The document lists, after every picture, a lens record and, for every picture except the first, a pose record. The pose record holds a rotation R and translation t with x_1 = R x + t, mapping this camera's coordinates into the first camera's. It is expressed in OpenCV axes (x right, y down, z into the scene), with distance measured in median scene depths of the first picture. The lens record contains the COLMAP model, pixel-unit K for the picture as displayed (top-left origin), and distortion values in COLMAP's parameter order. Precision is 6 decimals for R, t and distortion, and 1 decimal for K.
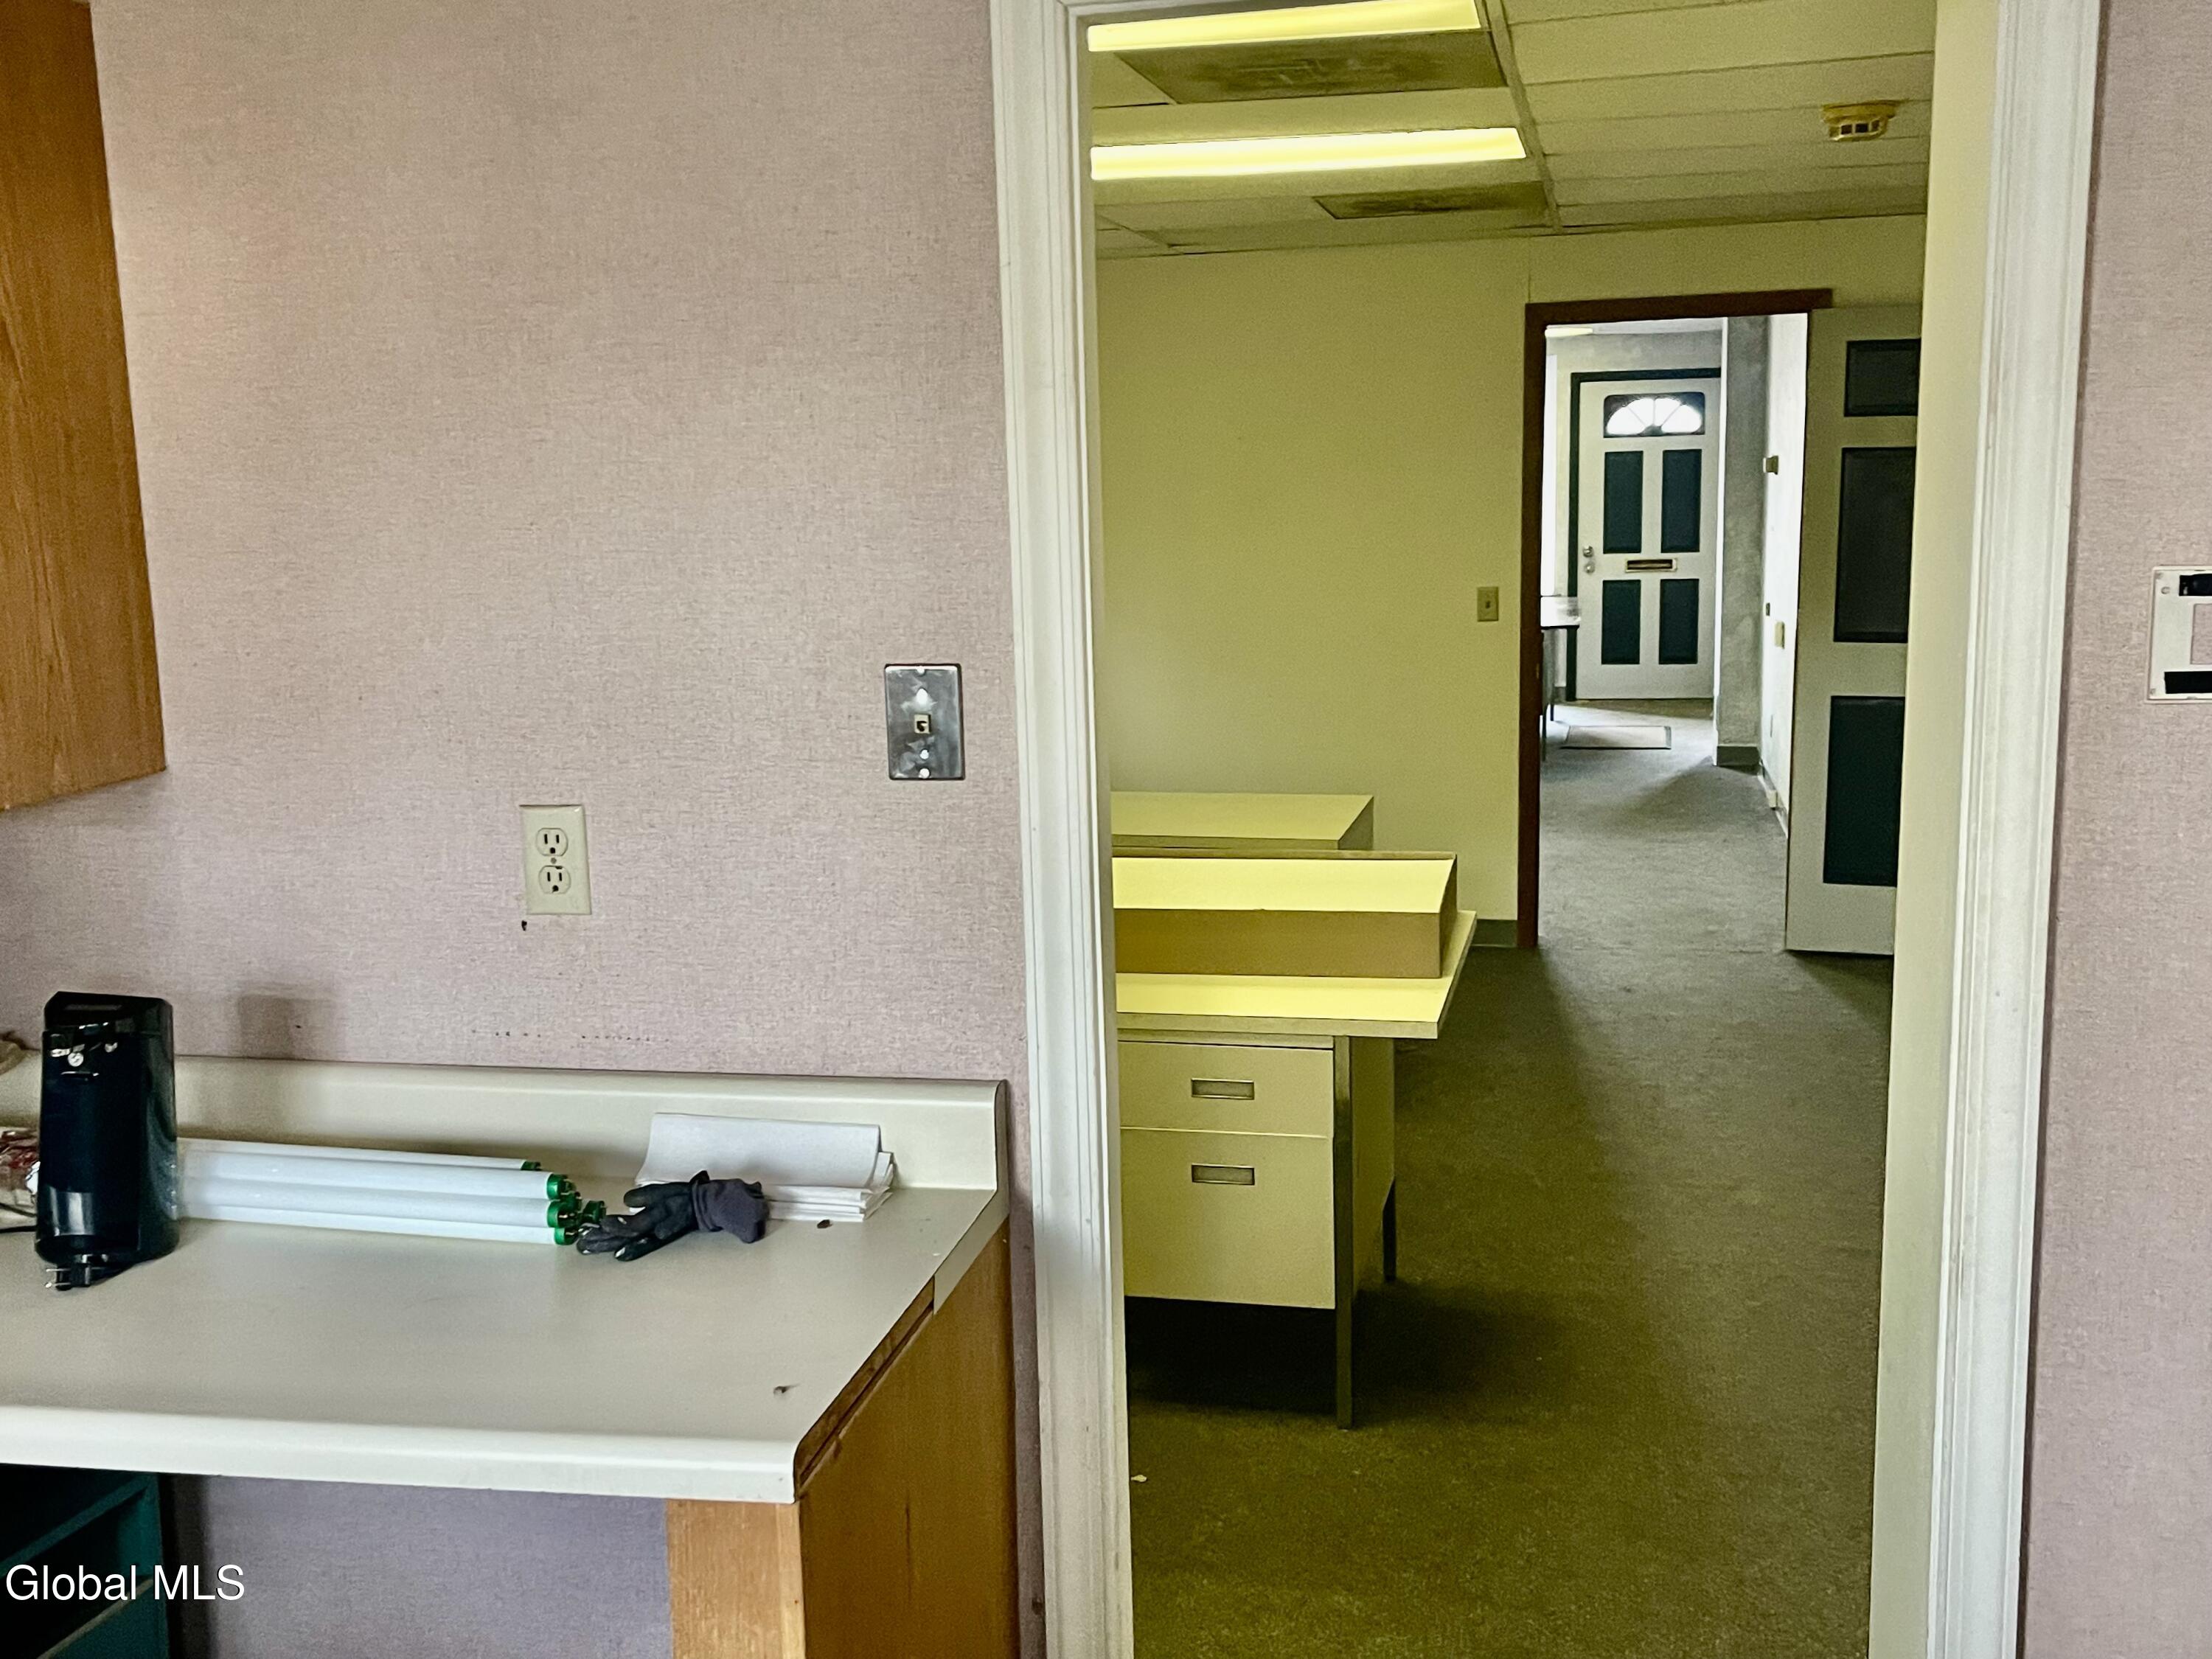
lens RADIAL K [[2190.2, 0, 1106.0], [0, 2190.2, 829.5], [0, 0, 1]] dist [0.122622, -0.326903]
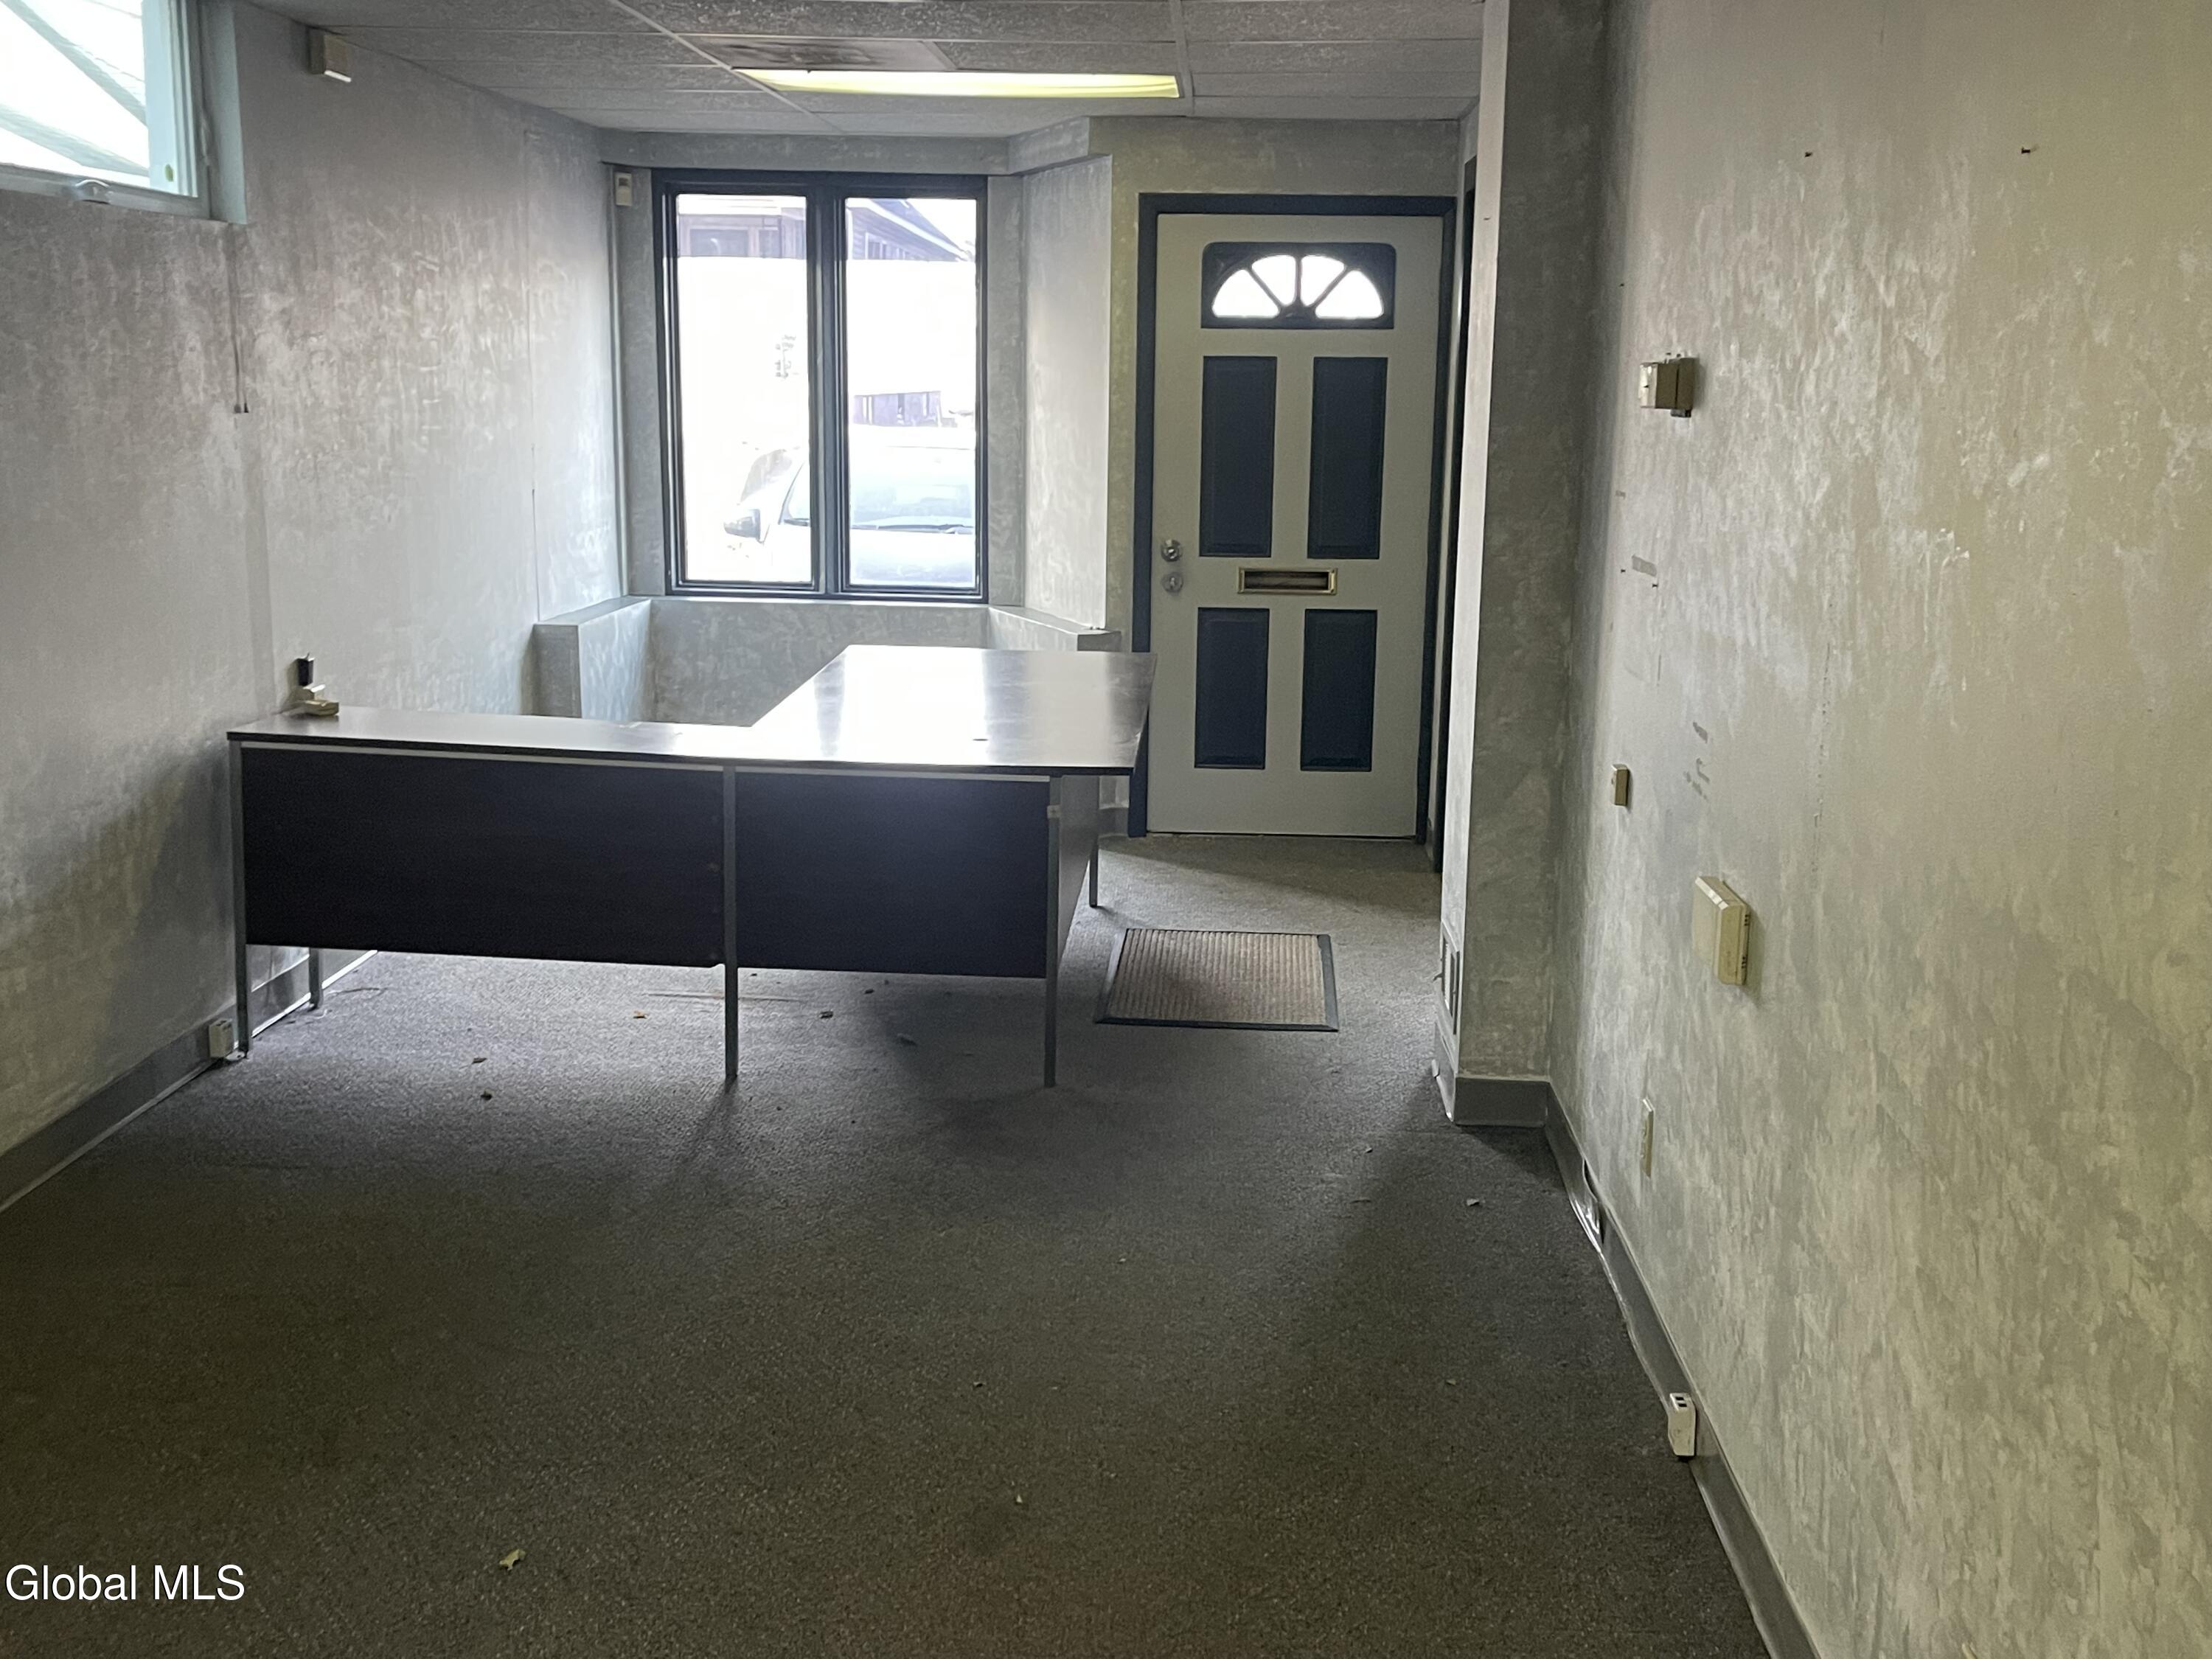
lens RADIAL K [[2250.0, 0, 1122.6], [0, 2250.0, 849.5], [0, 0, 1]] dist [0.061721, -0.134427]
pose [[0.983192, 0.002971, 0.182552, 0.138076], [-0.010228, 0.999194, 0.038822, -0.094494], [-0.182289, -0.040037, 0.982430, 0.596332]]
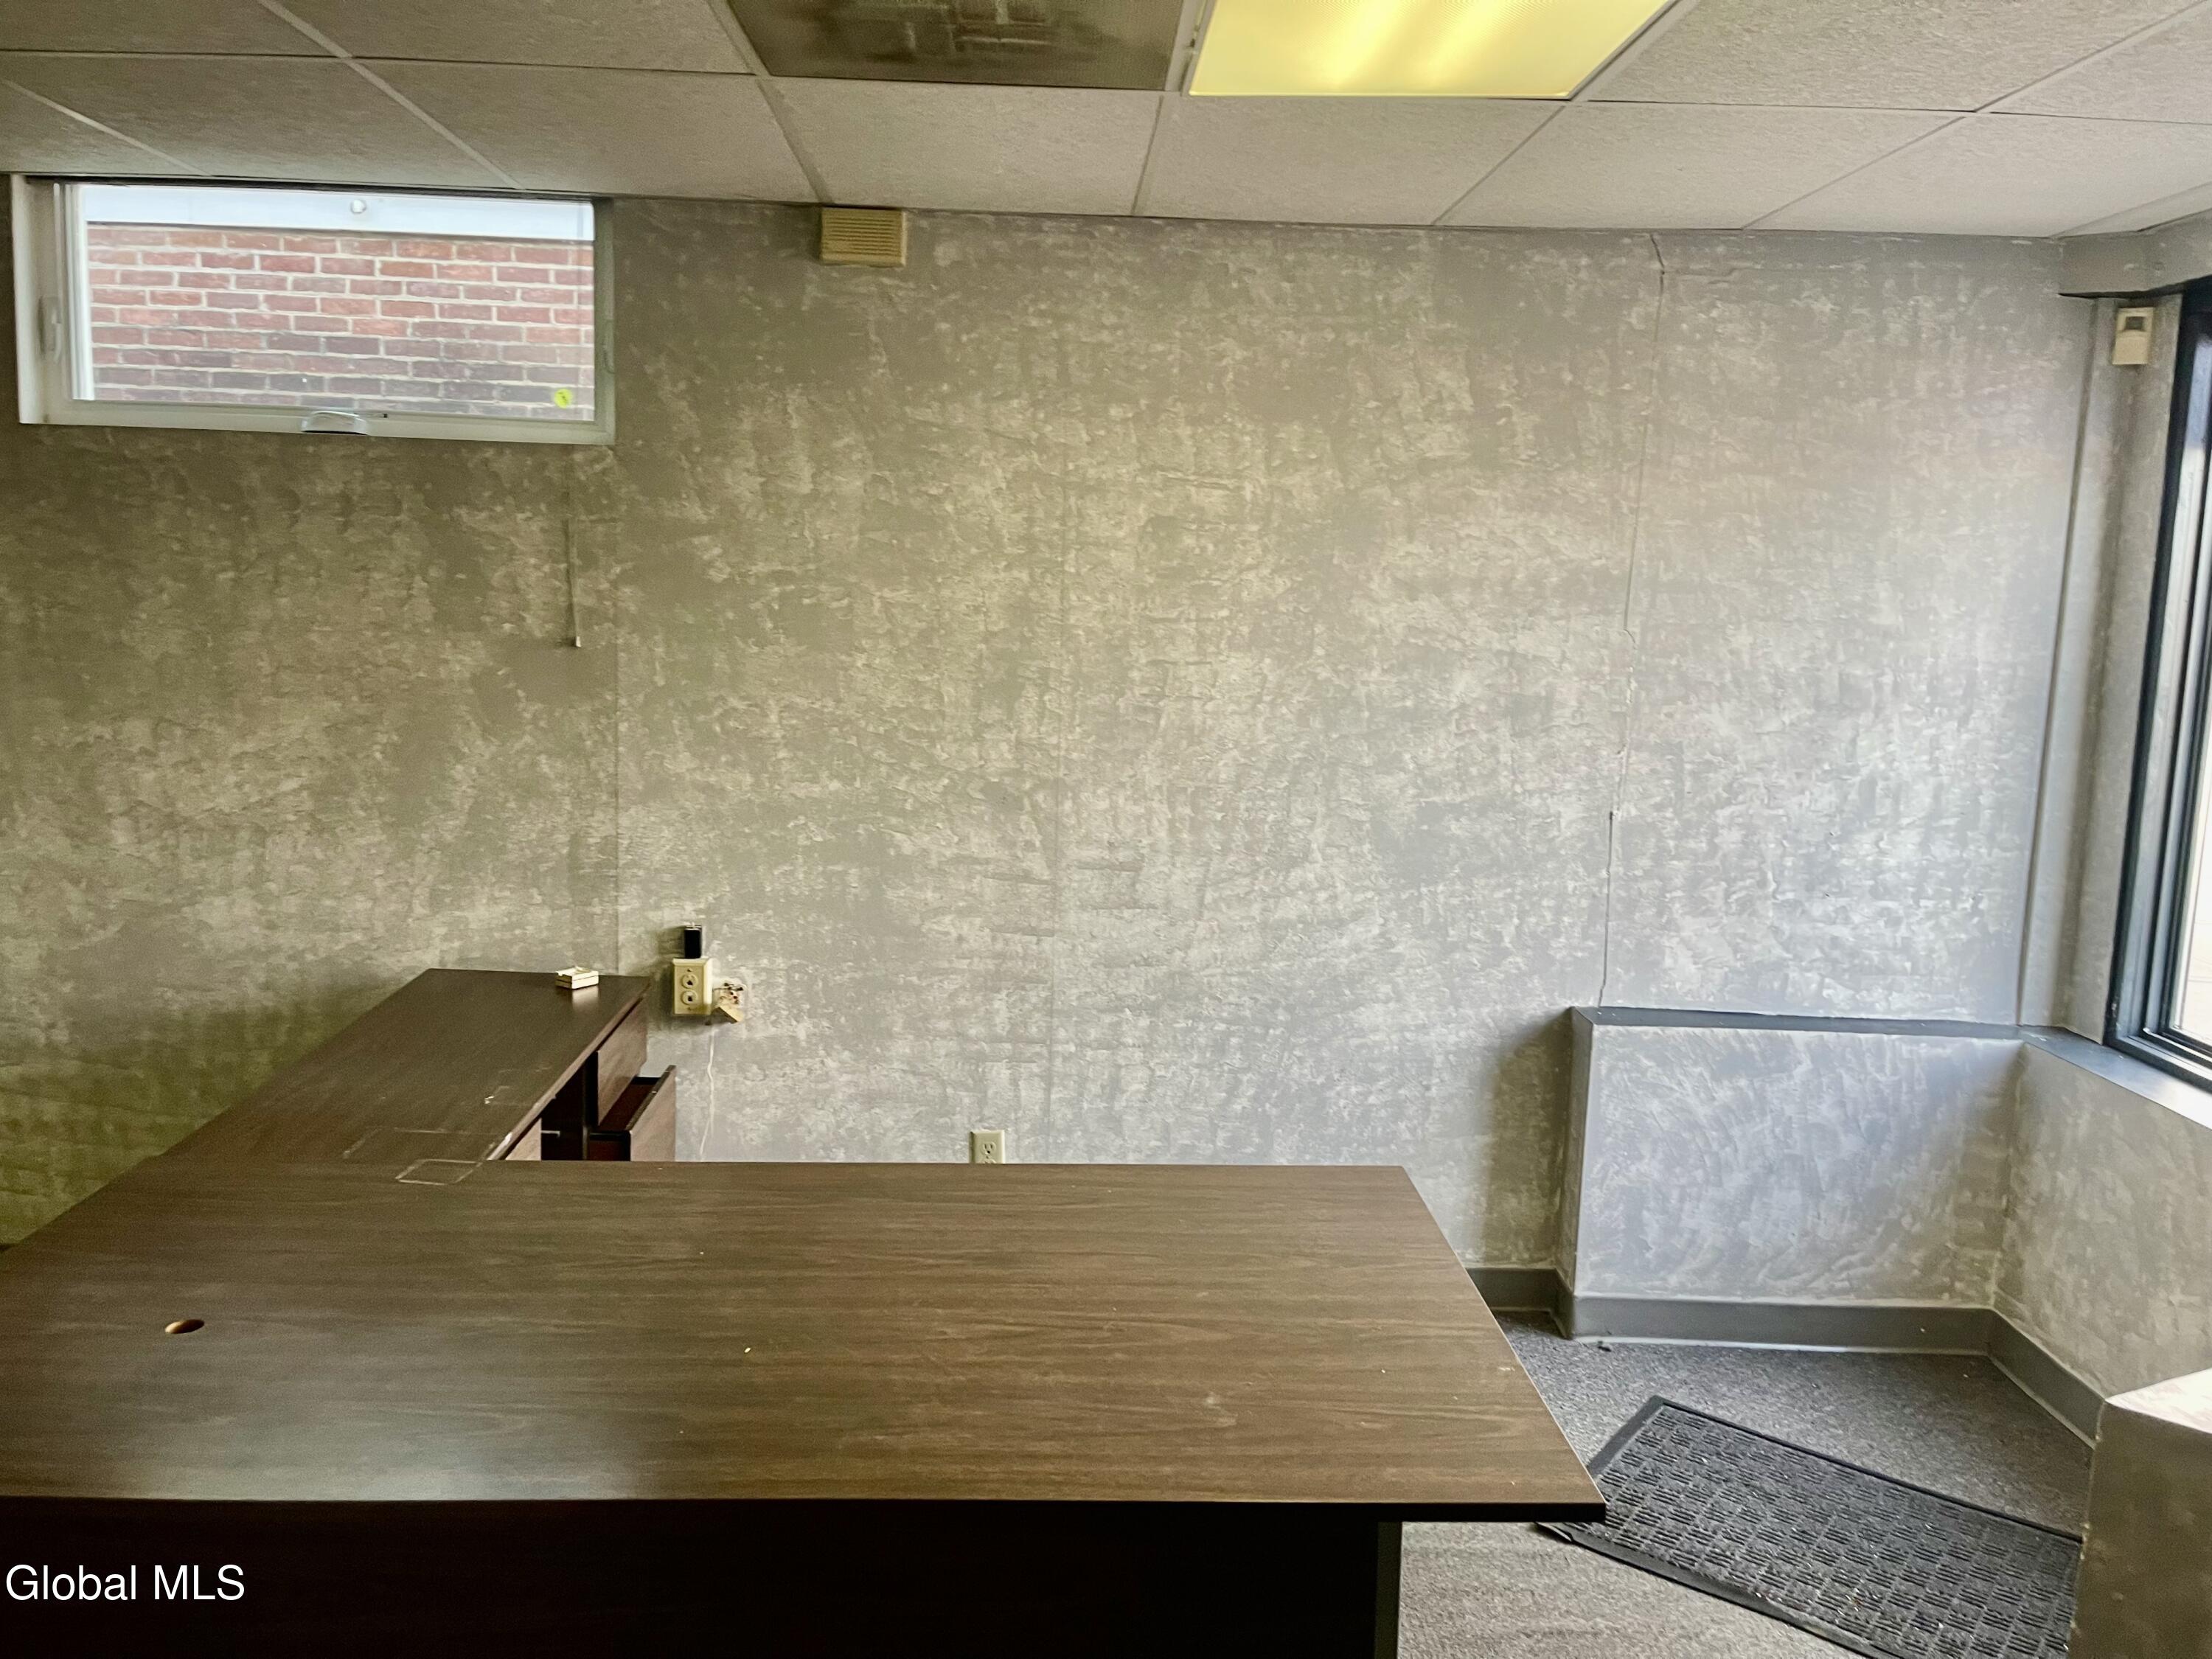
lens RADIAL K [[1650.2, 0, 1106.0], [0, 1650.2, 829.5], [0, 0, 1]] dist [0.086641, -0.130717]
pose [[0.251675, 0.174215, -0.952003, 0.360157], [-0.203822, 0.971145, 0.123835, -0.184600], [0.946106, 0.162872, 0.279922, 1.078466]]
